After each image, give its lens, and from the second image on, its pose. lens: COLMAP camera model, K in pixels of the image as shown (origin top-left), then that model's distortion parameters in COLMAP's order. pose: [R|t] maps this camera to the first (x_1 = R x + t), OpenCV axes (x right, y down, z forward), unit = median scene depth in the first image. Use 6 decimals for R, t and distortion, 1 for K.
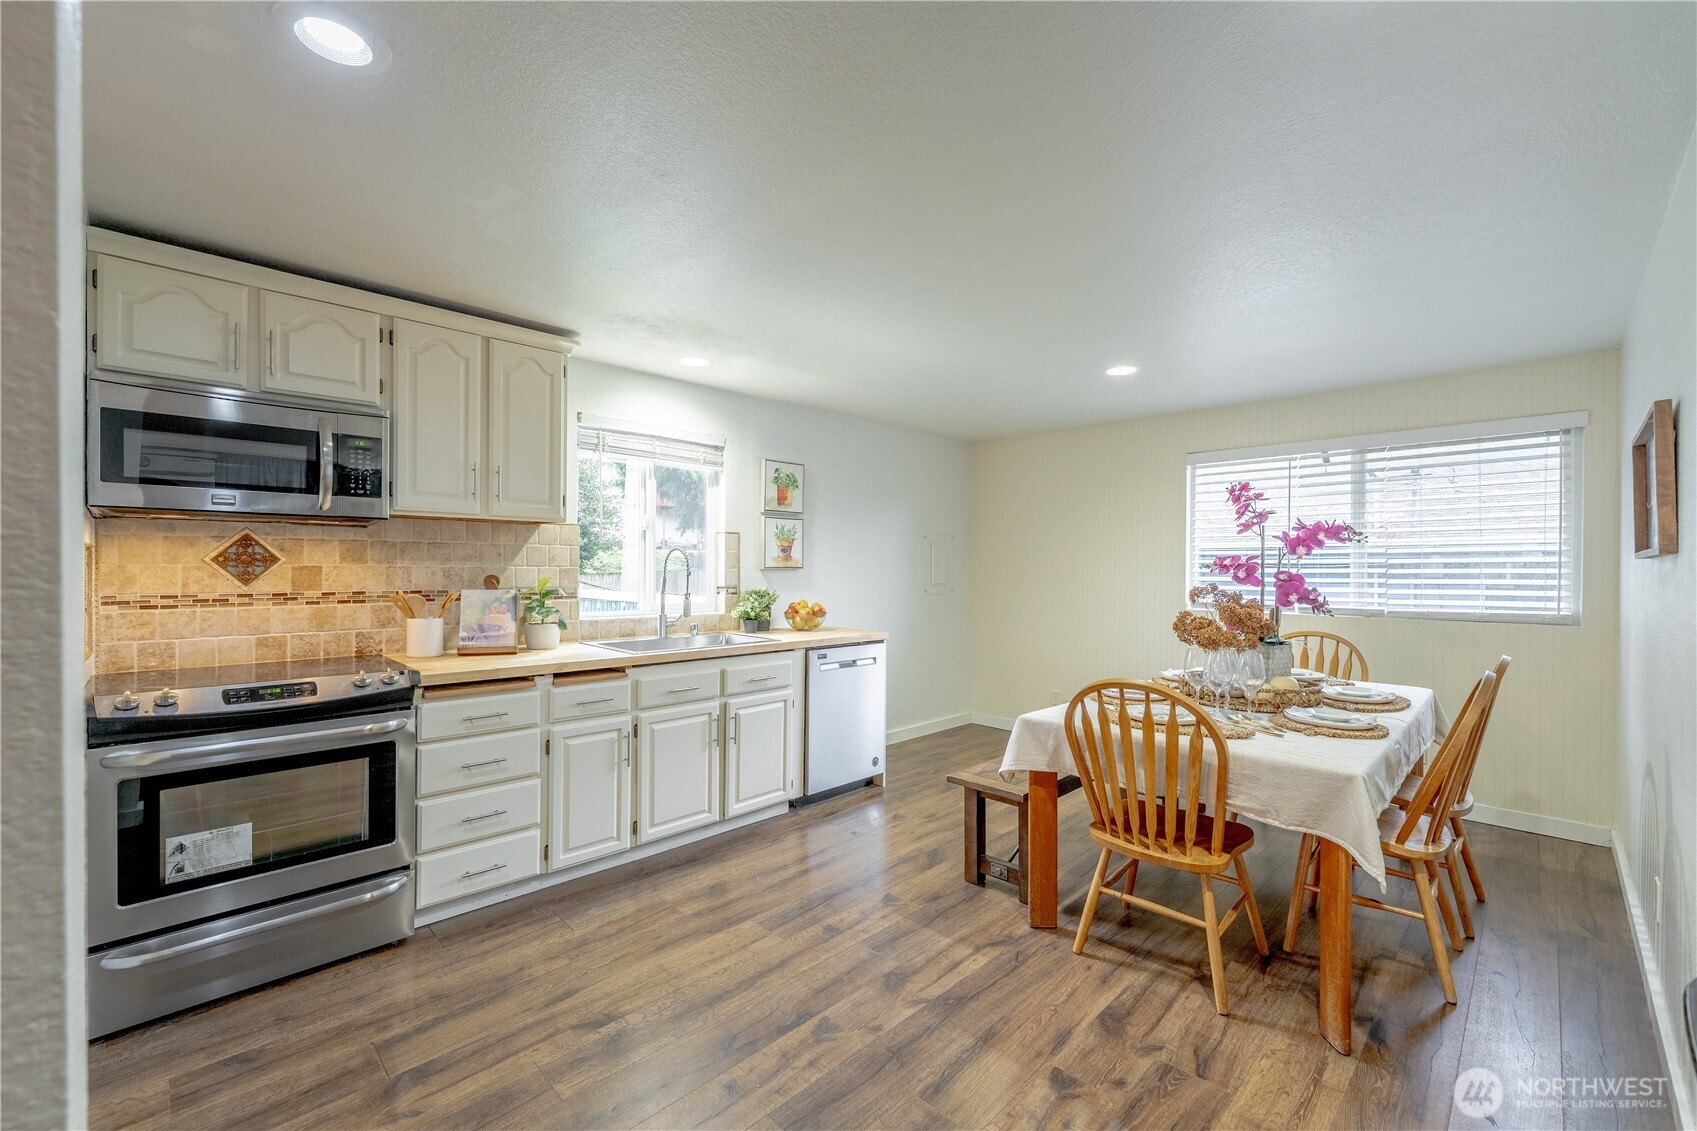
lens RADIAL K [[688.6, 0, 842.0], [0, 688.6, 569.6], [0, 0, 1]] dist [0.000238, -0.000865]
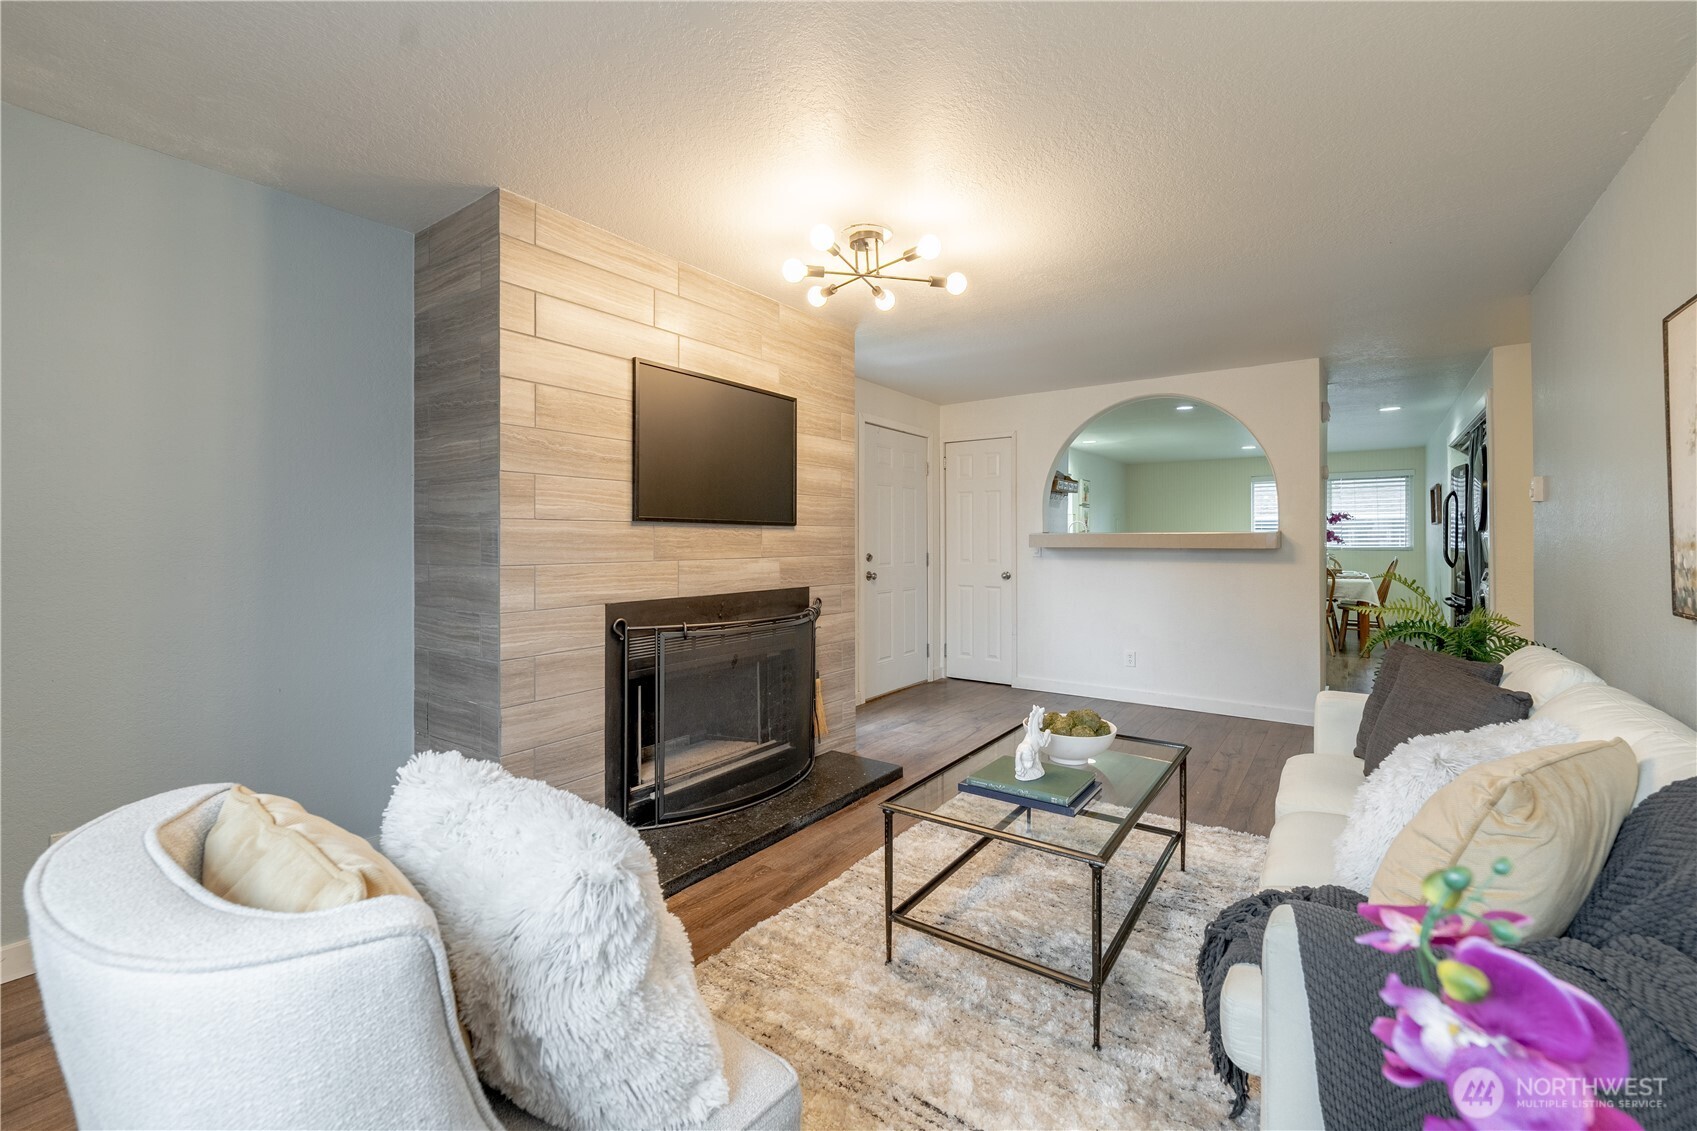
lens RADIAL K [[688.6, 0, 864.8], [0, 688.6, 538.5], [0, 0, 1]] dist [0.000238, -0.000865]
pose [[0.984399, -0.007857, 0.175773, -1.749558], [0.008731, 0.999953, -0.004199, 0.034836], [-0.175731, 0.005668, 0.984422, -1.475987]]
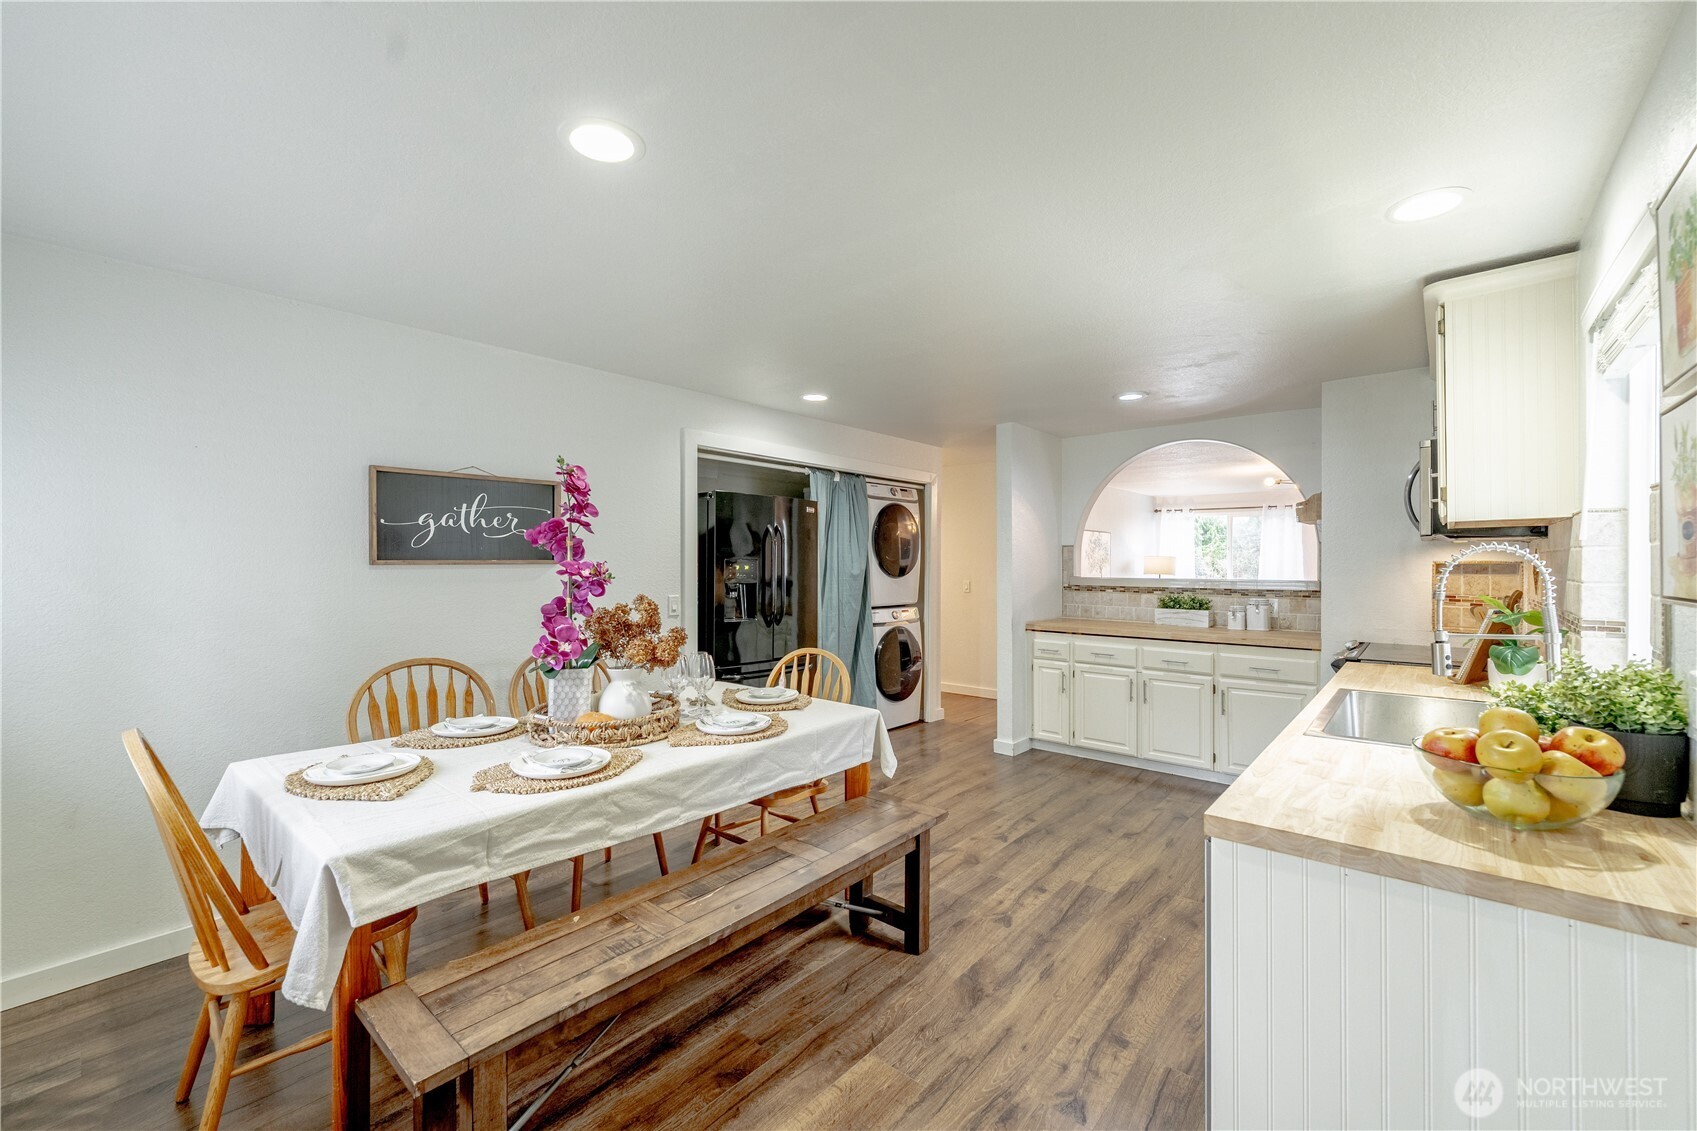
lens RADIAL K [[688.6, 0, 834.2], [0, 688.6, 555.4], [0, 0, 1]] dist [0.000238, -0.000865]
pose [[-0.997714, -0.004005, -0.067454, 0.367879], [-0.003385, 0.999951, -0.009307, -0.025324], [0.067488, -0.009057, -0.997679, 1.920099]]
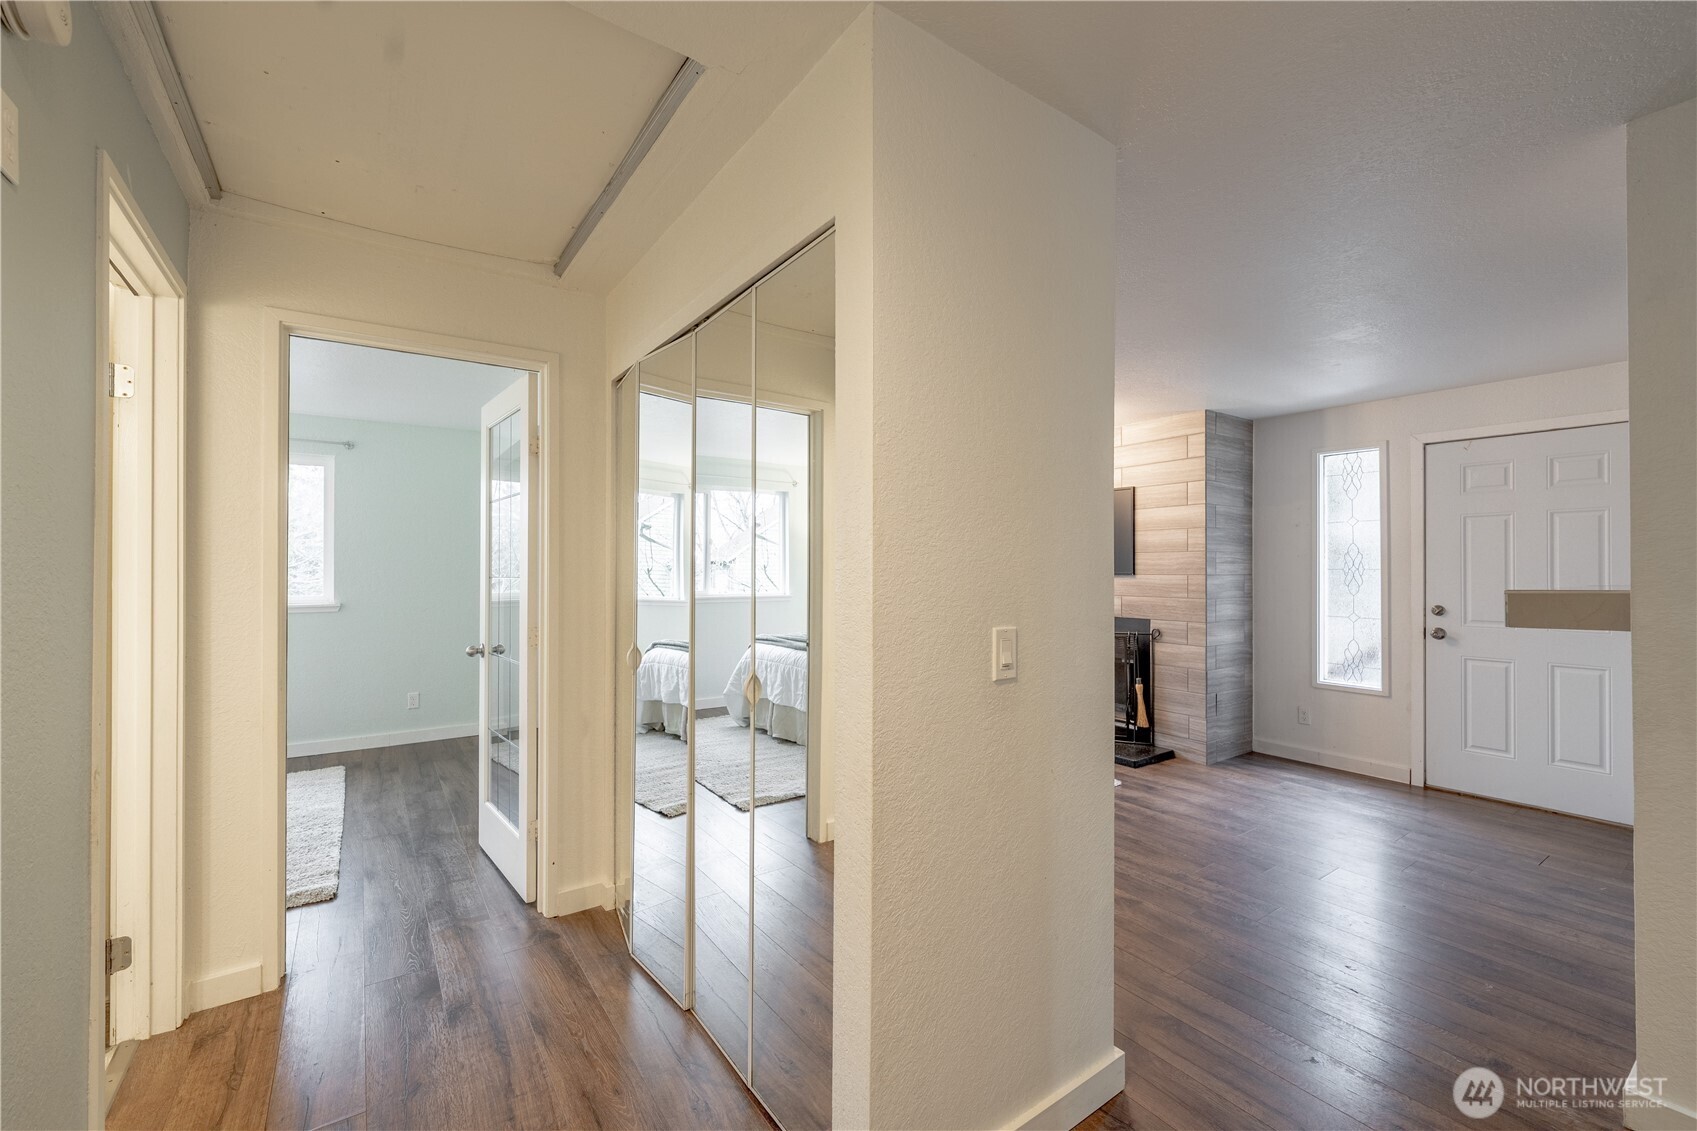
lens RADIAL K [[688.6, 0, 826.3], [0, 688.6, 567.2], [0, 0, 1]] dist [0.000238, -0.000865]
pose [[-0.188792, -0.009040, -0.981975, 0.269898], [-0.004602, 0.999955, -0.008321, 0.003521], [0.982006, 0.002948, -0.188825, -0.668019]]
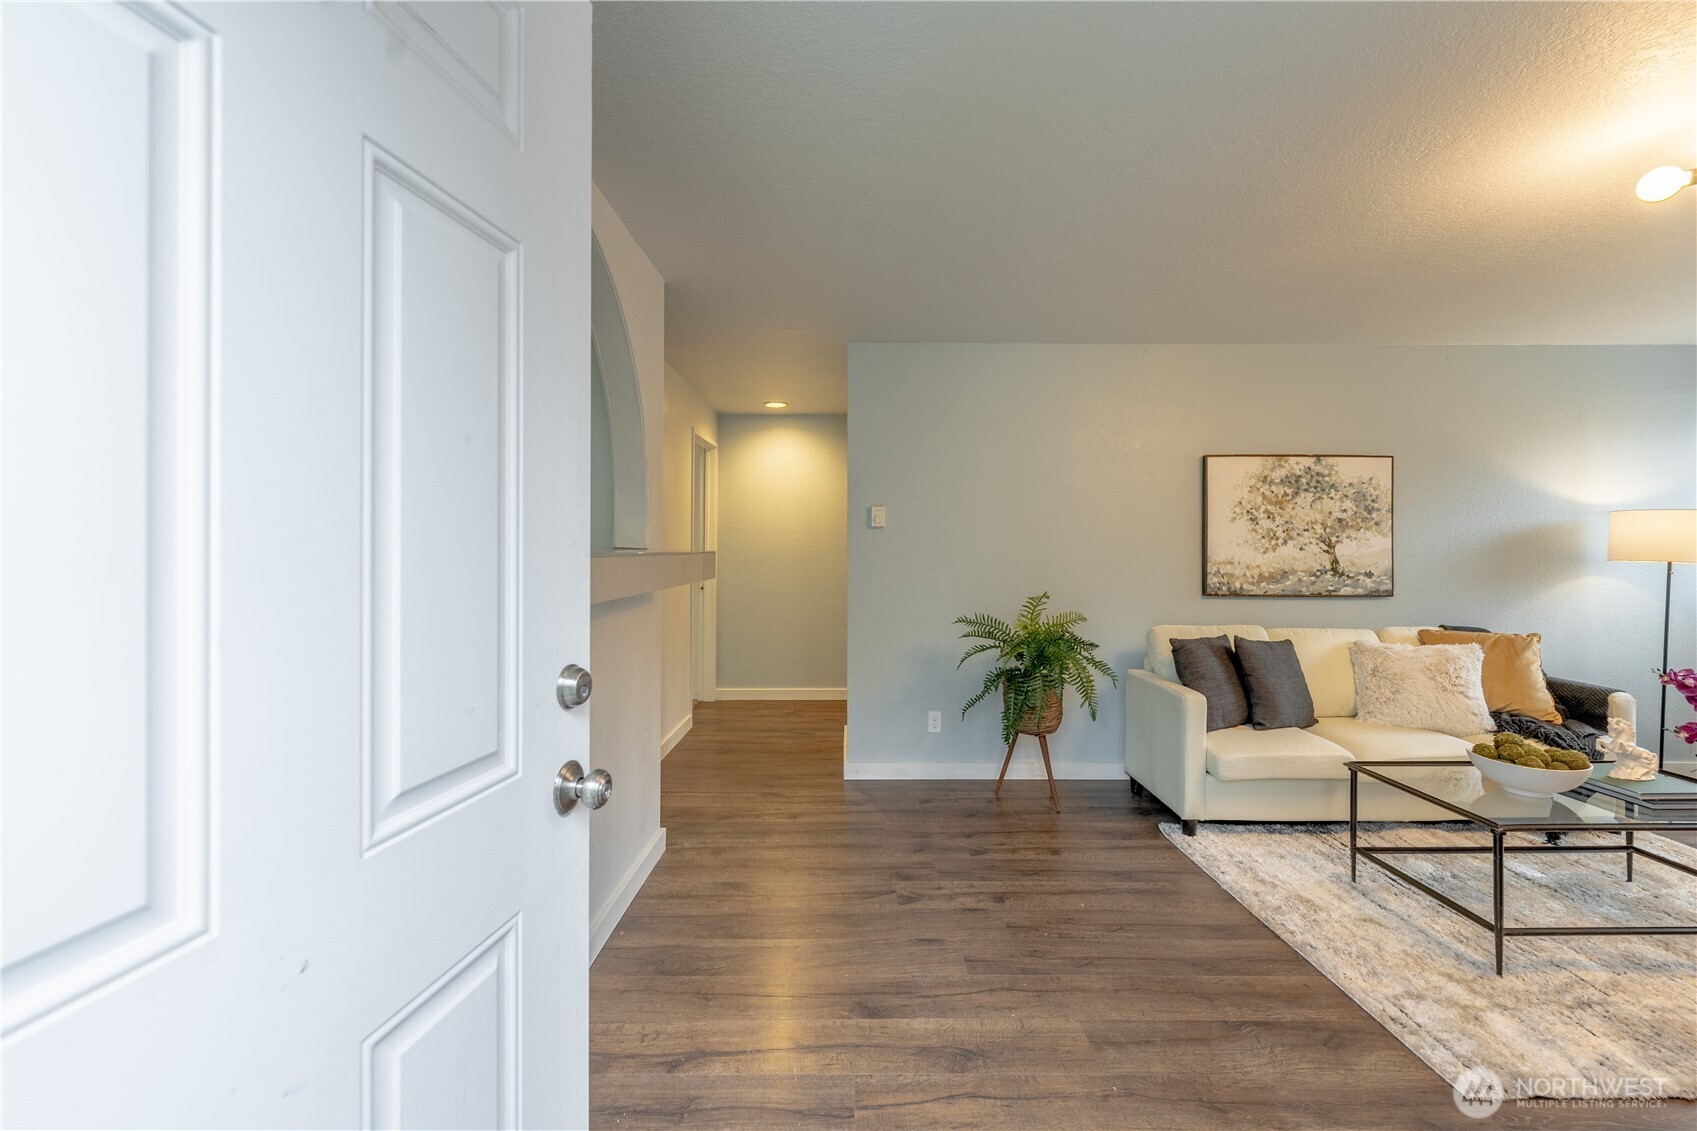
lens RADIAL K [[688.6, 0, 841.8], [0, 688.6, 553.8], [0, 0, 1]] dist [0.000238, -0.000865]
pose [[-0.697579, -0.008885, 0.716452, -1.374870], [-0.008099, 0.999957, 0.004515, 0.022512], [-0.716462, -0.002653, -0.697621, 0.435371]]
